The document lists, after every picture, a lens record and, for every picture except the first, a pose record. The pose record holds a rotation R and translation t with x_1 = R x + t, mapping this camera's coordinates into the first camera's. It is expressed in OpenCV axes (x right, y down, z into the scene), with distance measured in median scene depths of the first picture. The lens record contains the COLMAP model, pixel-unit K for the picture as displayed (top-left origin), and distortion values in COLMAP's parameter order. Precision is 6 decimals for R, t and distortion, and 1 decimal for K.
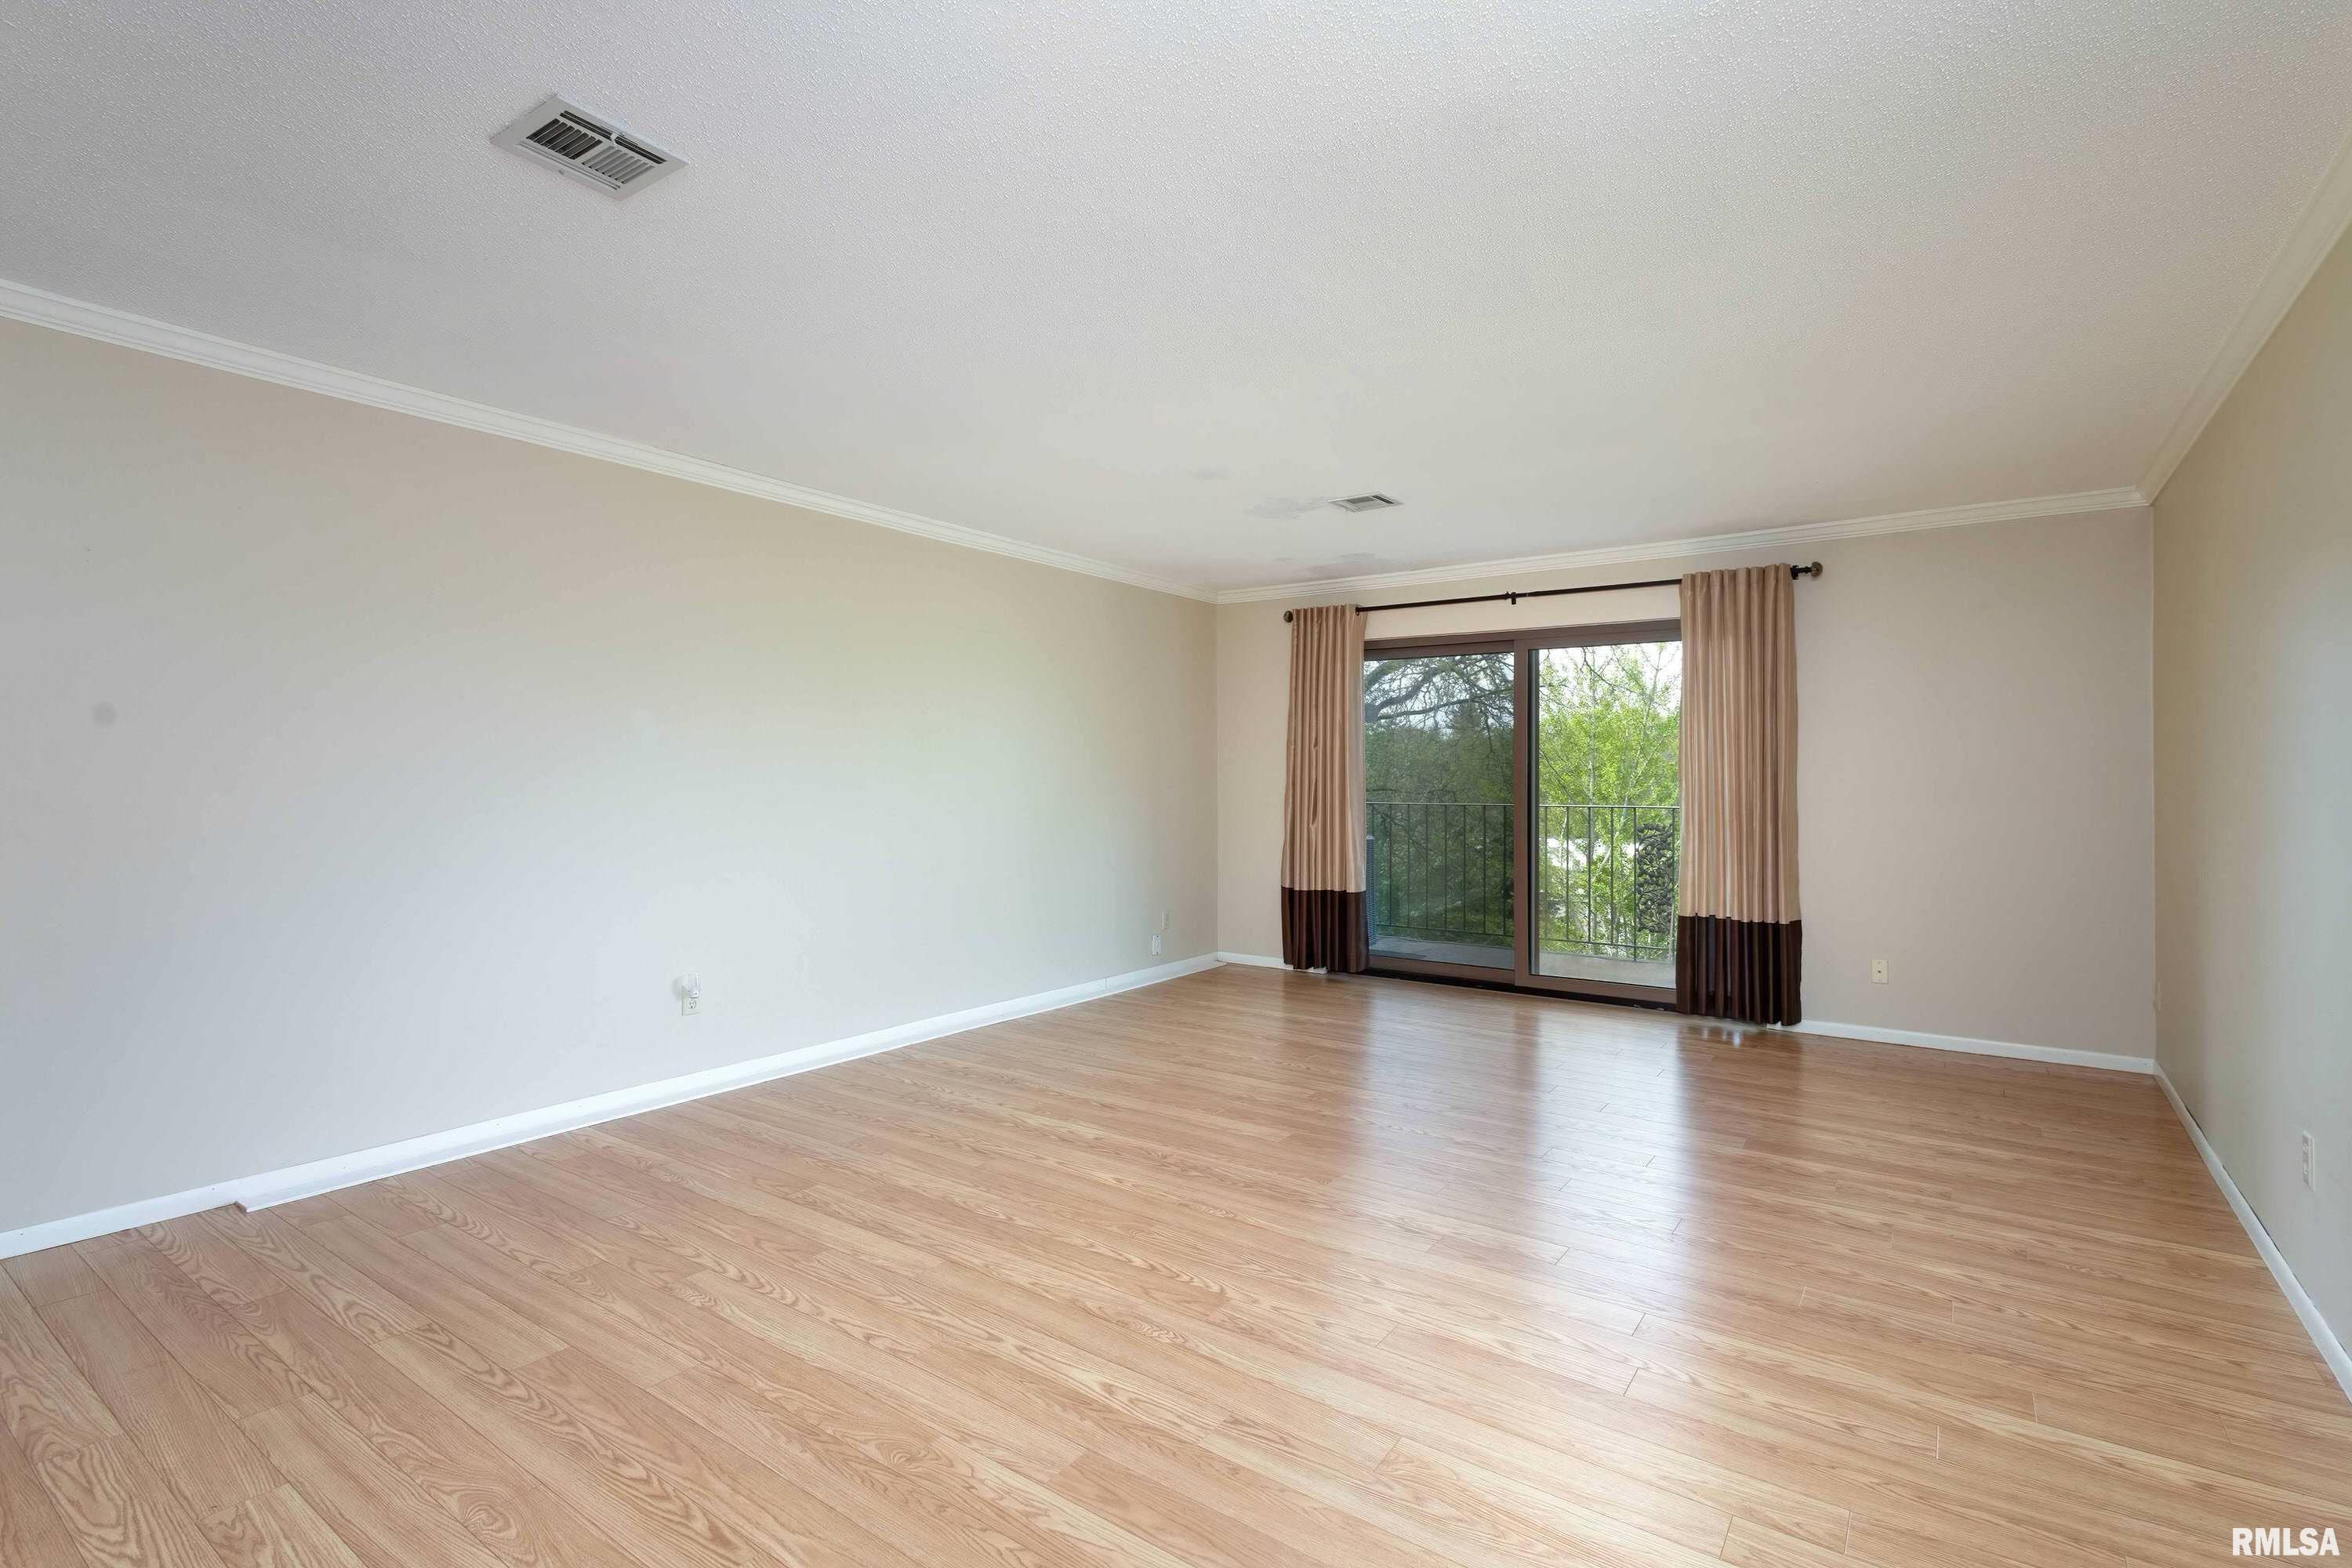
lens RADIAL K [[1095.2, 0, 1177.3], [0, 1095.2, 774.0], [0, 0, 1]] dist [0.008938, -0.001079]
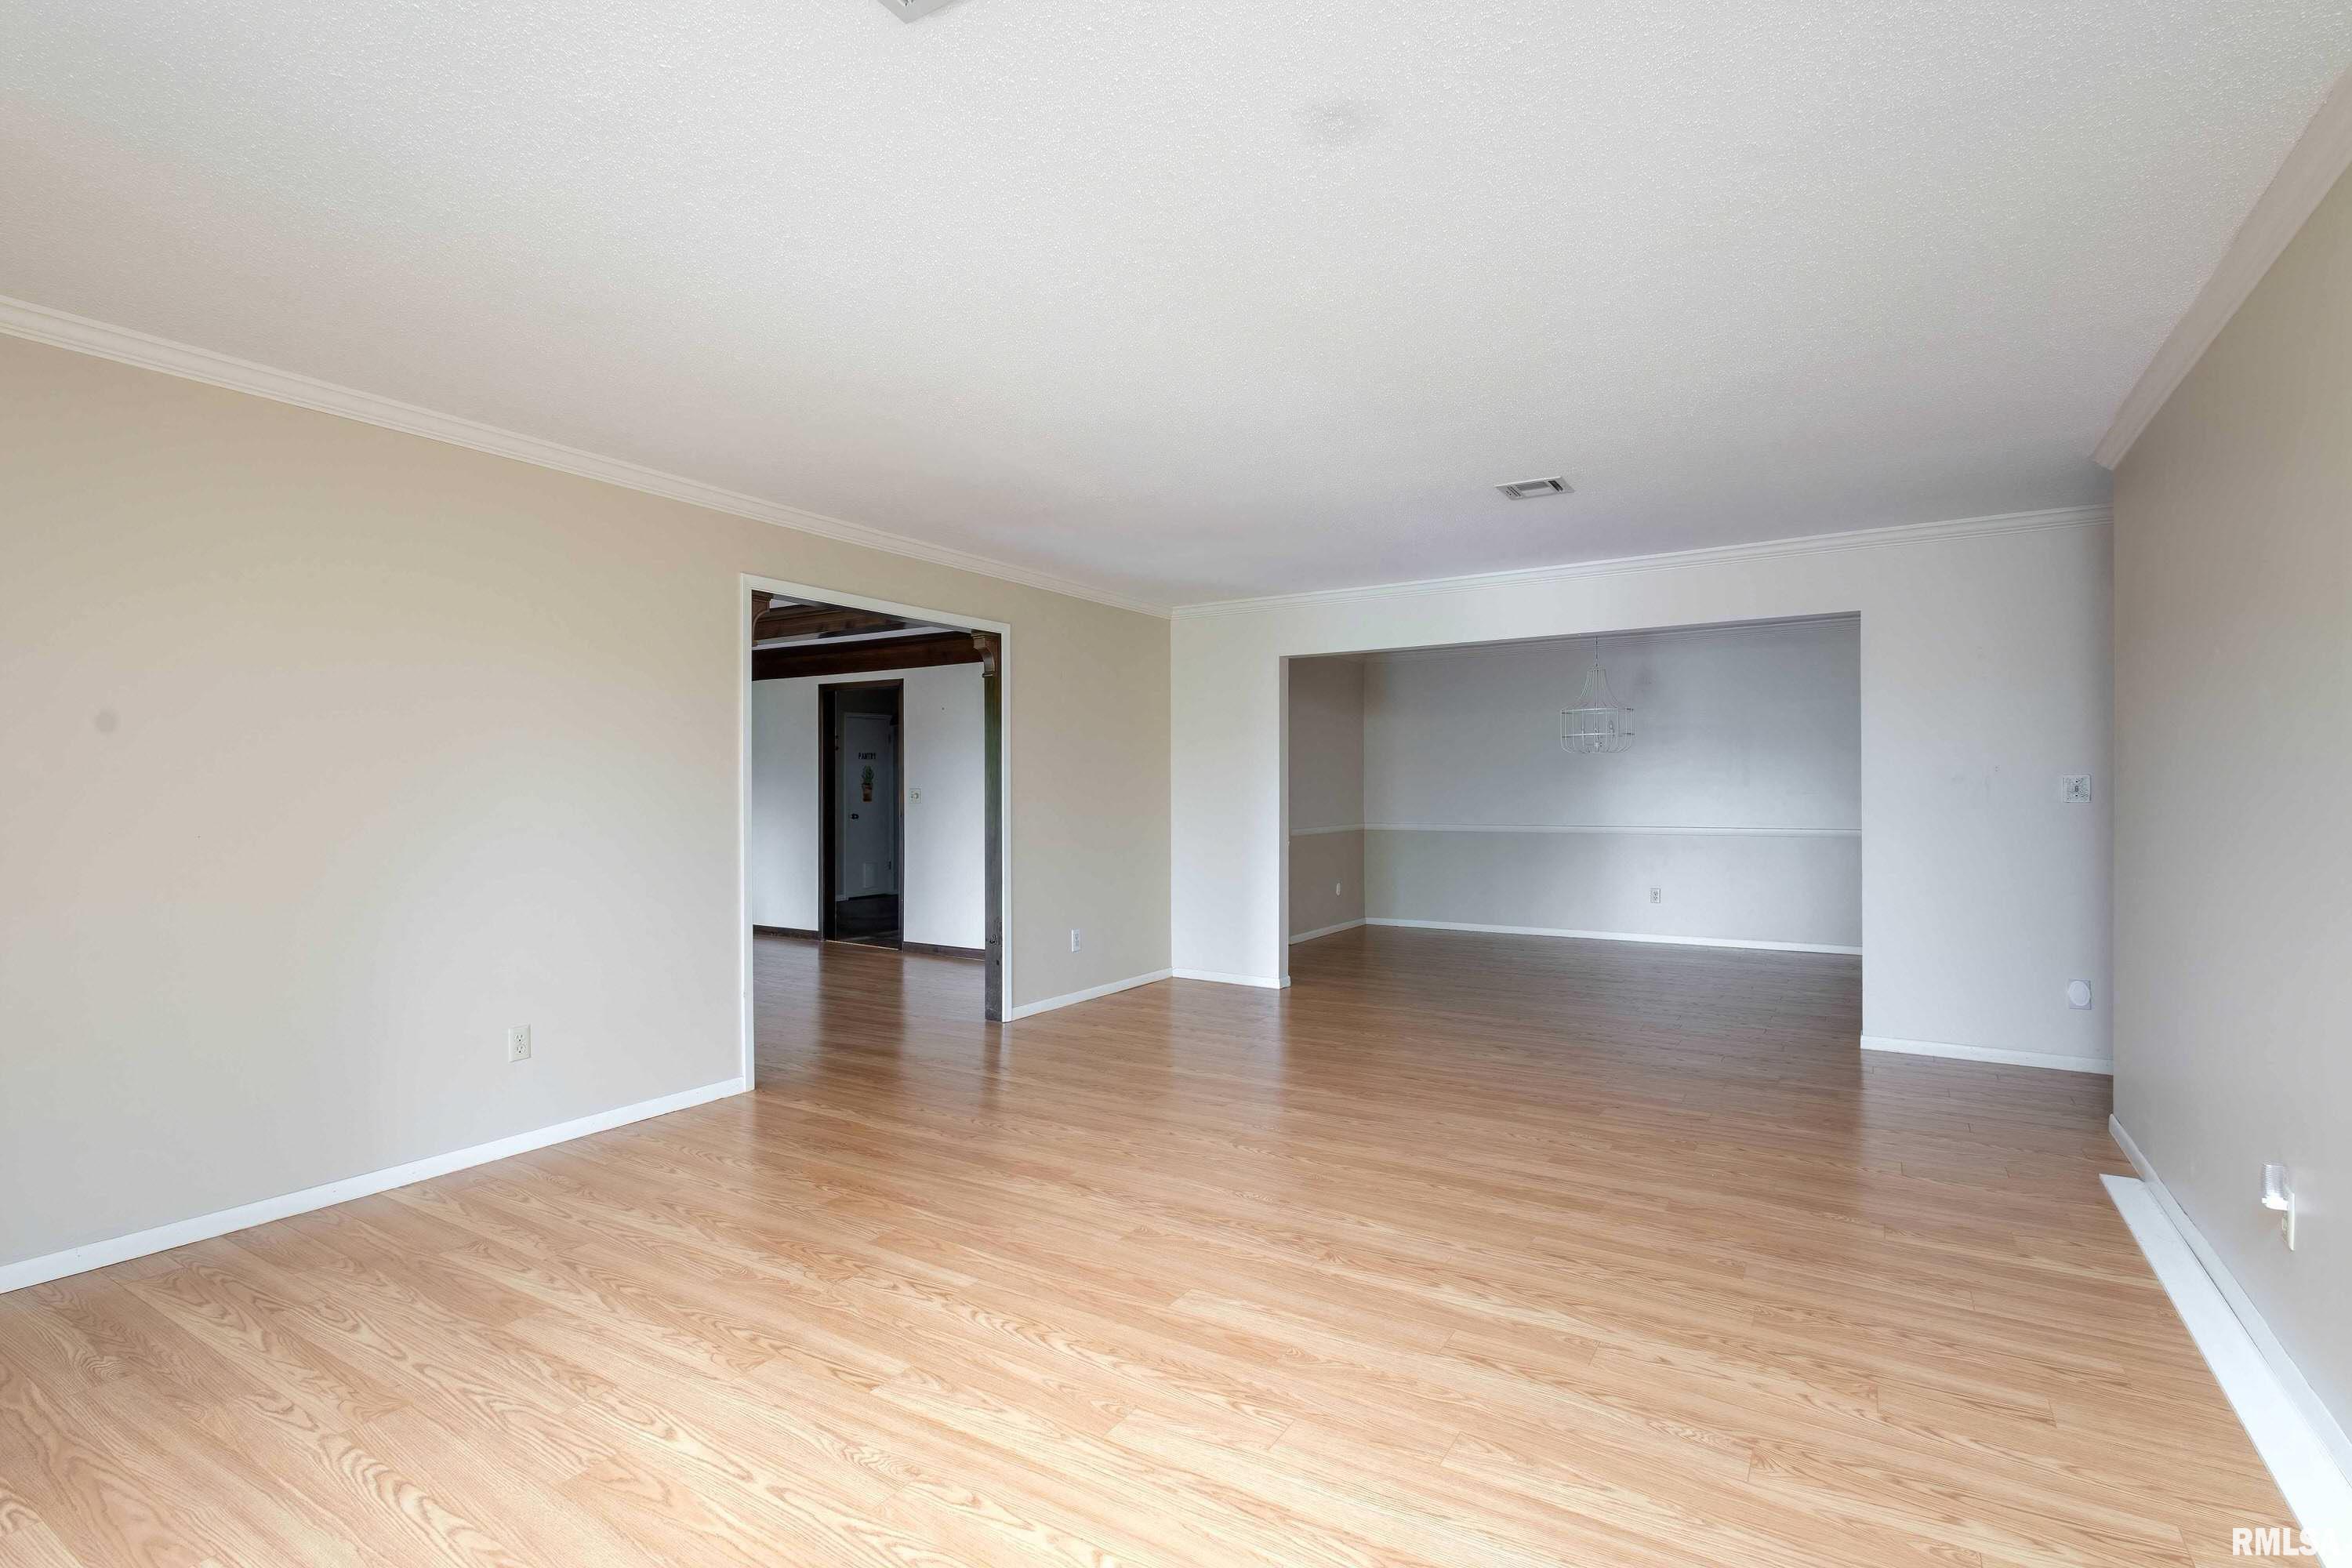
lens RADIAL K [[1095.2, 0, 1190.9], [0, 1095.2, 783.8], [0, 0, 1]] dist [0.008938, -0.001079]
pose [[-0.997668, -0.002545, -0.068209, 0.110035], [-0.002198, 0.999984, -0.005160, -0.000229], [0.068221, -0.004998, -0.997658, 1.341488]]
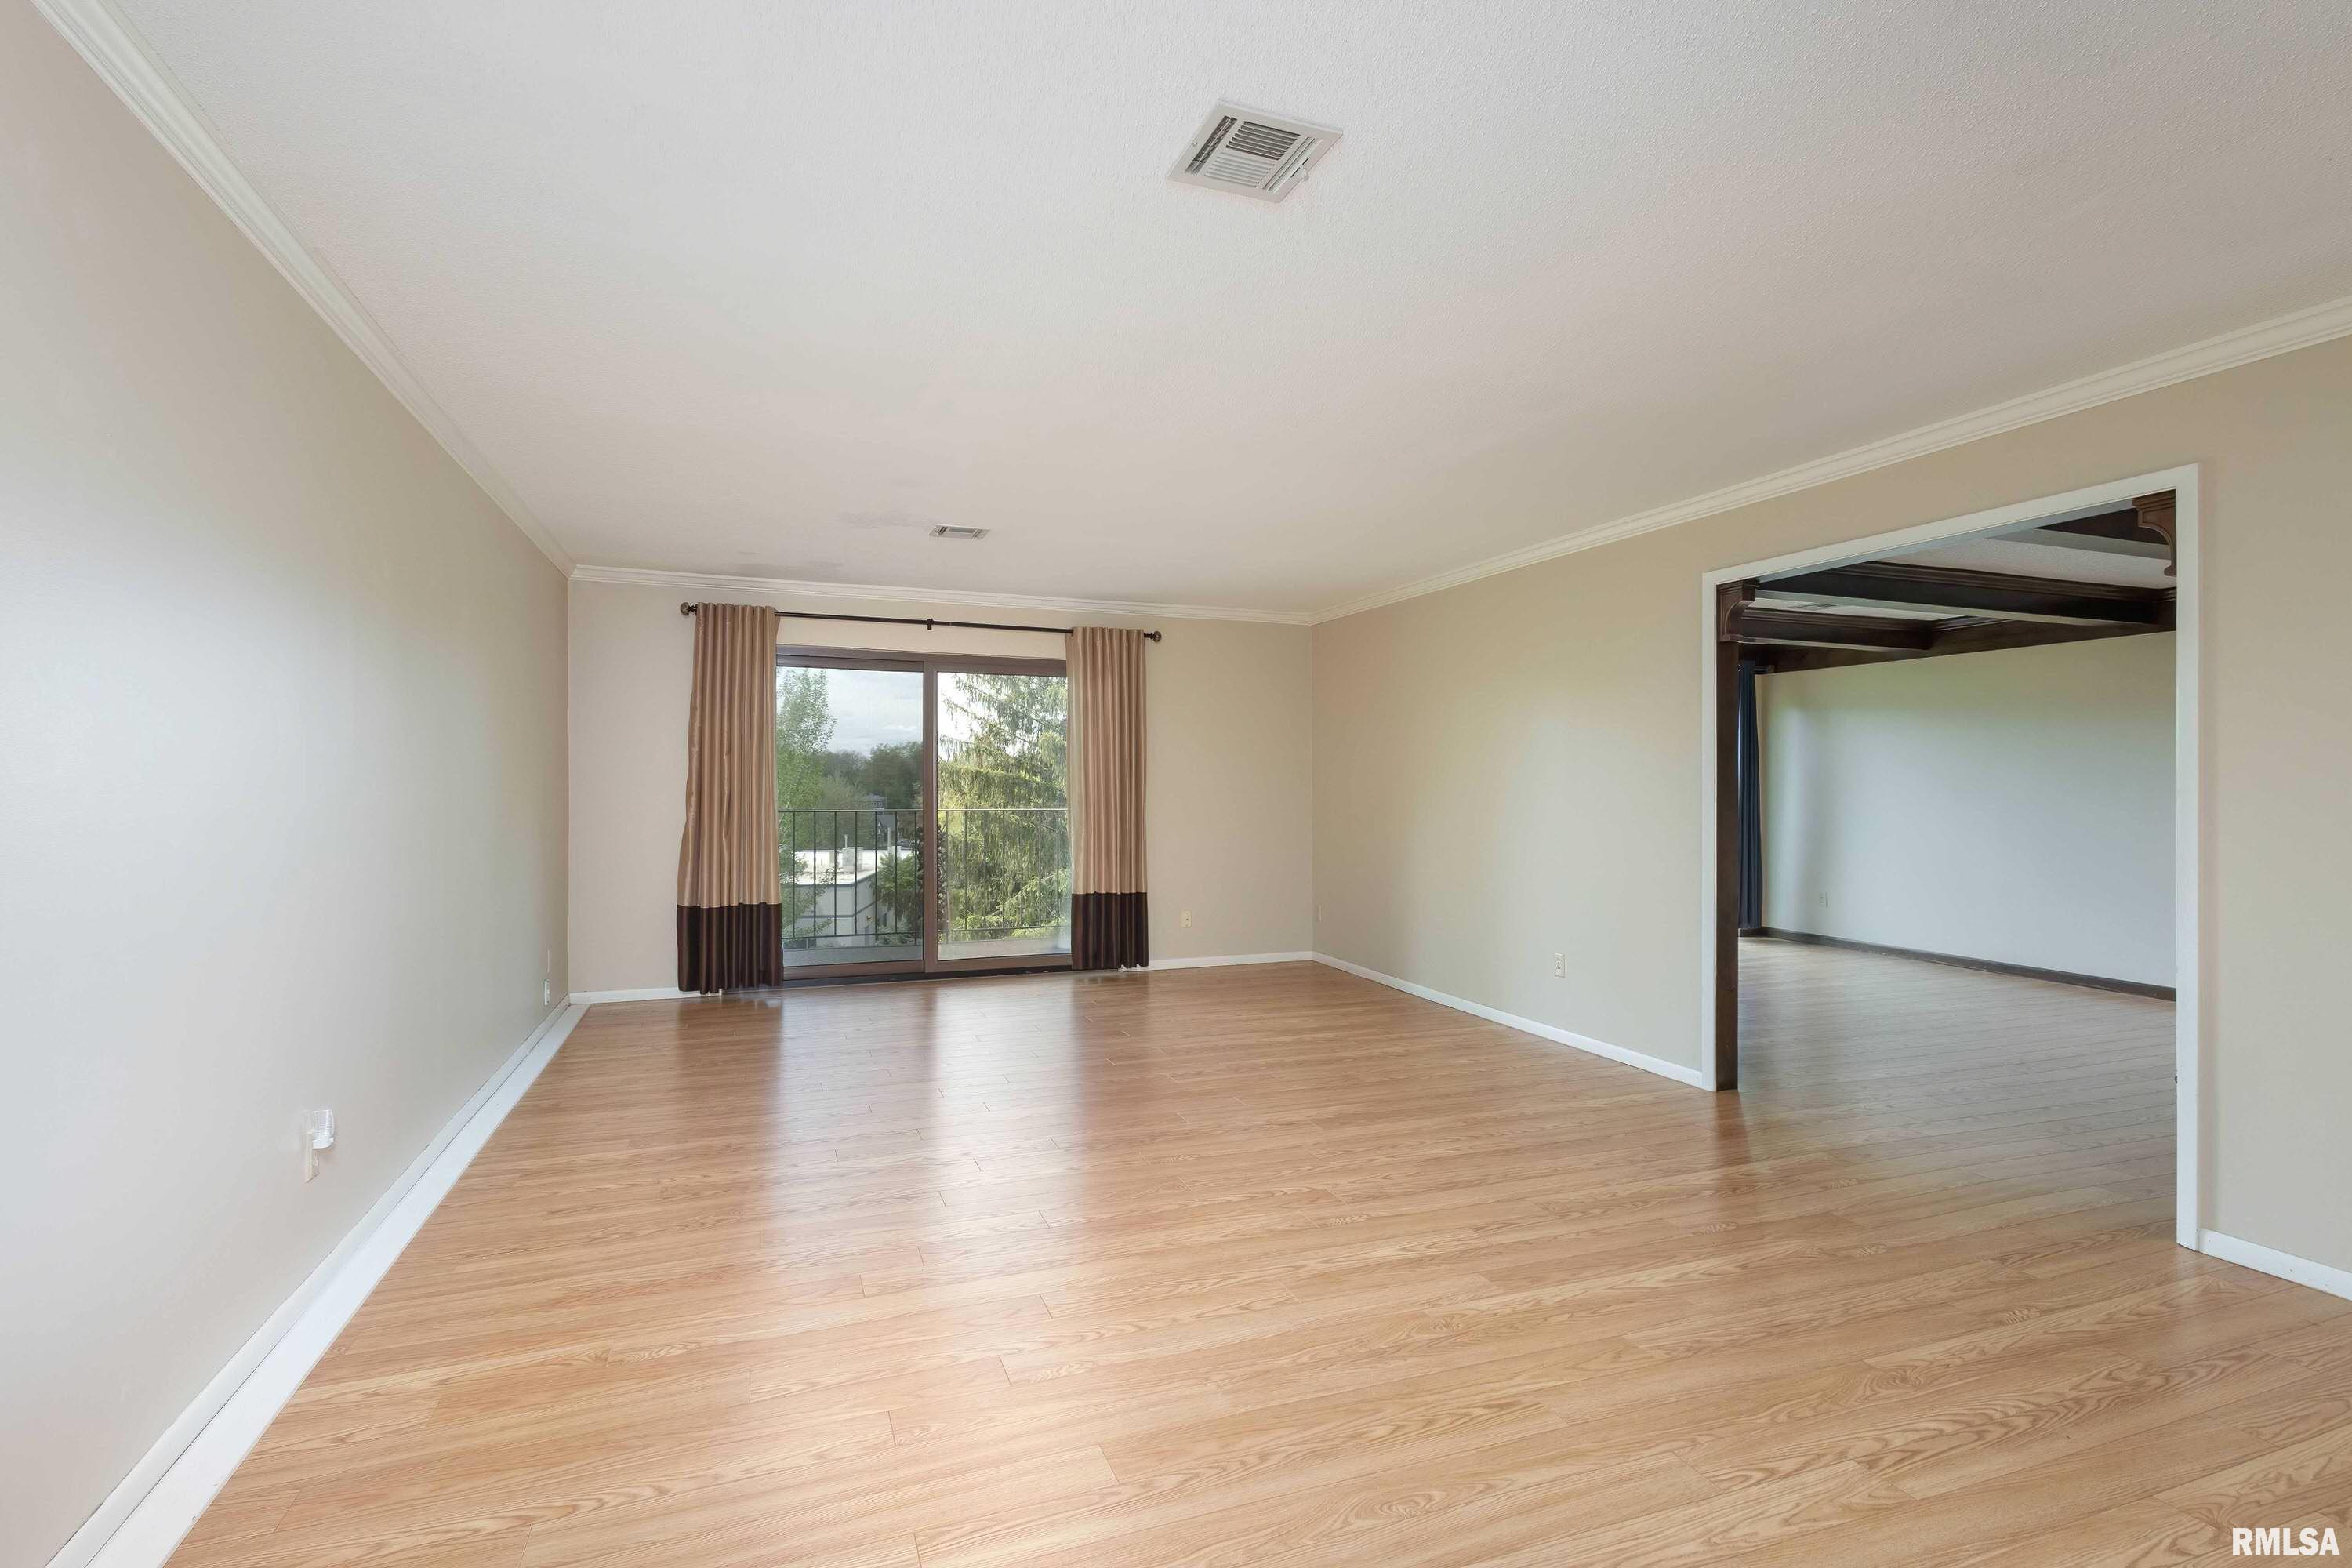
lens RADIAL K [[1095.2, 0, 1167.1], [0, 1095.2, 783.7], [0, 0, 1]] dist [0.008938, -0.001079]
pose [[0.558495, -0.001507, 0.829507, -0.616511], [-0.002985, 0.999988, 0.003826, -0.005205], [-0.829503, -0.004613, 0.558484, 0.231613]]
